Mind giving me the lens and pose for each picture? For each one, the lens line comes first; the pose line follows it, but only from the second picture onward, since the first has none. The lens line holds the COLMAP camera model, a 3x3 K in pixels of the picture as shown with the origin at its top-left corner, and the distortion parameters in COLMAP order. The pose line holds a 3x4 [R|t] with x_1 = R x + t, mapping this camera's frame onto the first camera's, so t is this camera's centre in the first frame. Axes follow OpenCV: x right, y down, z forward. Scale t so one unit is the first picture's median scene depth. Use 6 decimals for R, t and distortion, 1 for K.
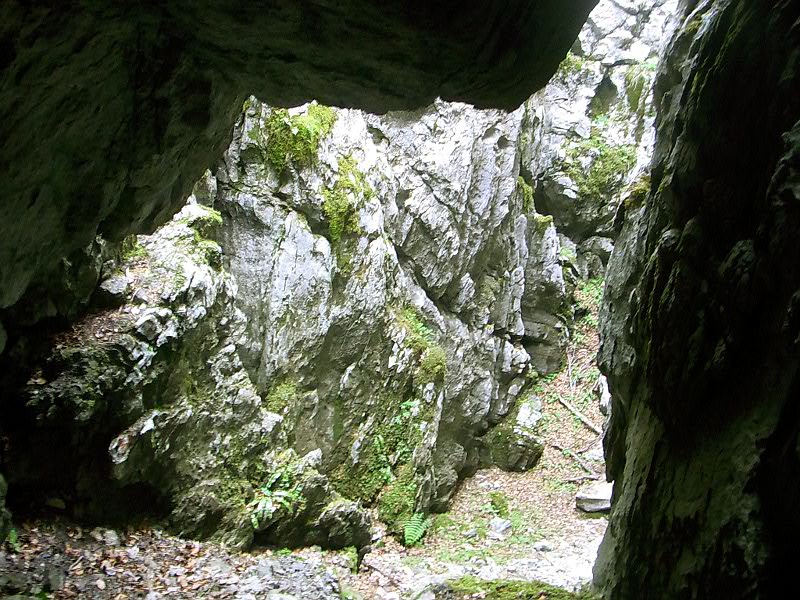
lens RADIAL K [[653.0, 0, 400.0], [0, 653.0, 300.0], [0, 0, 1]] dist [-0.063620, -0.004668]
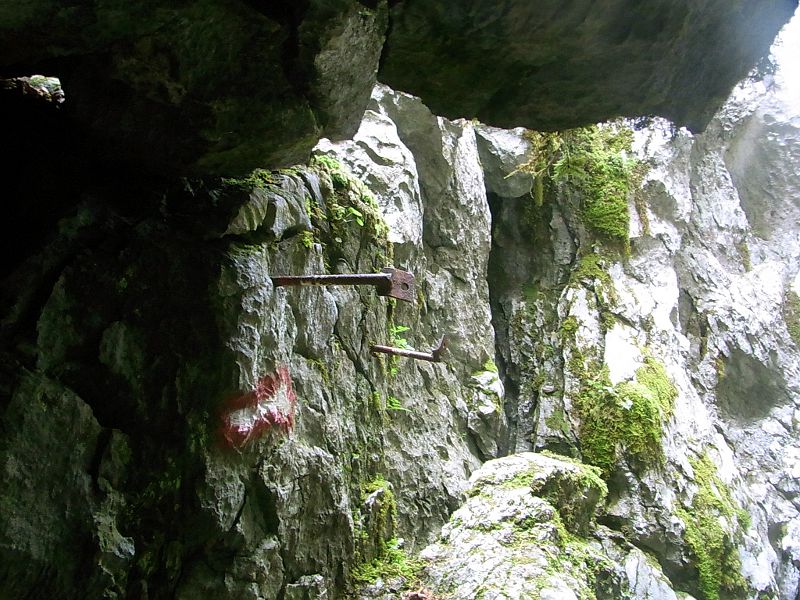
lens RADIAL K [[653.0, 0, 400.0], [0, 653.0, 300.0], [0, 0, 1]] dist [-0.063620, -0.004668]
pose [[0.946060, -0.162405, -0.280349, -0.166811], [-0.021214, 0.832387, -0.553789, -0.003727], [0.323297, 0.529865, 0.784042, 0.386489]]
